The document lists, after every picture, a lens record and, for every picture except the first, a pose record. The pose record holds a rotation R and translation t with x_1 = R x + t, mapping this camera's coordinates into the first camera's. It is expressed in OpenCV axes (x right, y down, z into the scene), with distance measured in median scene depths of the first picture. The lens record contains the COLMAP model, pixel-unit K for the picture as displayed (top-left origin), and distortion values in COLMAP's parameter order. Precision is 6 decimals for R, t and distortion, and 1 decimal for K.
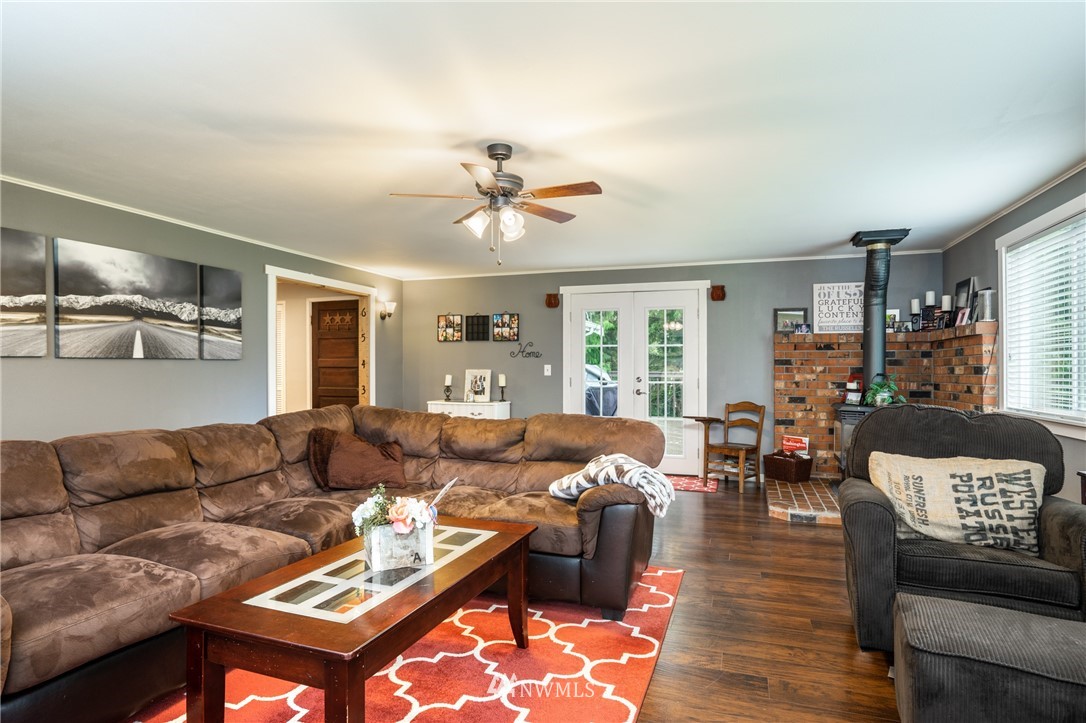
lens RADIAL K [[596.7, 0, 541.1], [0, 596.7, 367.3], [0, 0, 1]] dist [-0.008294, -0.000215]
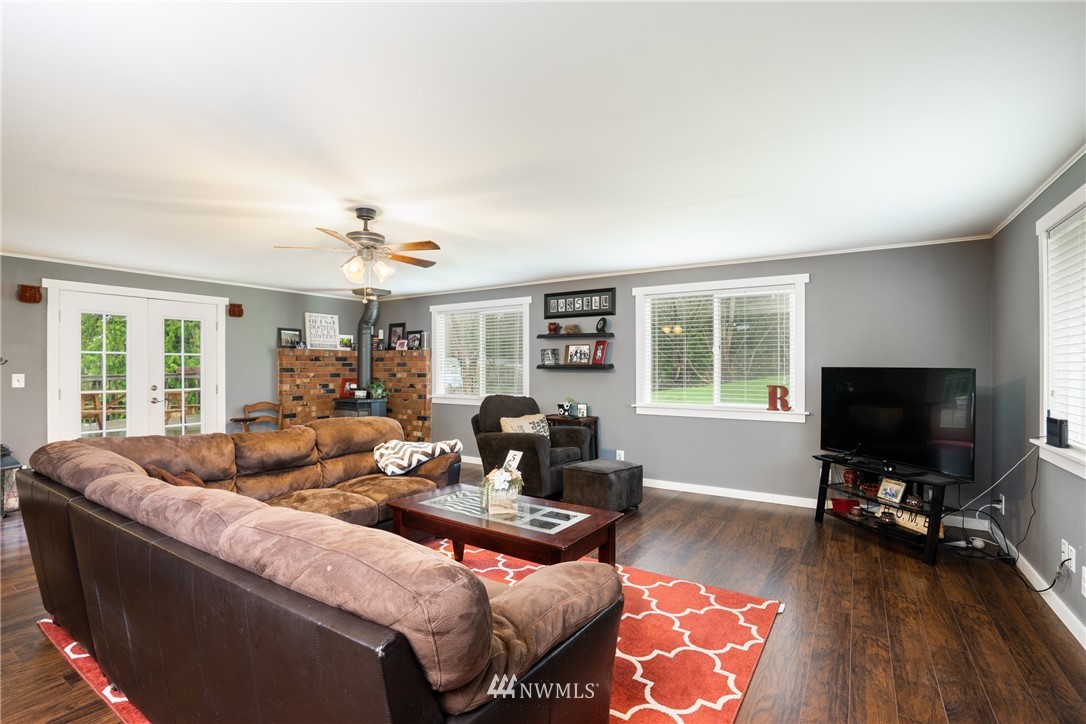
lens RADIAL K [[503.7, 0, 542.0], [0, 503.7, 363.7], [0, 0, 1]] dist [-0.023329, 0.000615]
pose [[0.247094, 0.003705, 0.968984, -0.524520], [-0.002054, 0.999992, -0.003299, -0.019759], [-0.968989, -0.001175, 0.247100, 0.193189]]
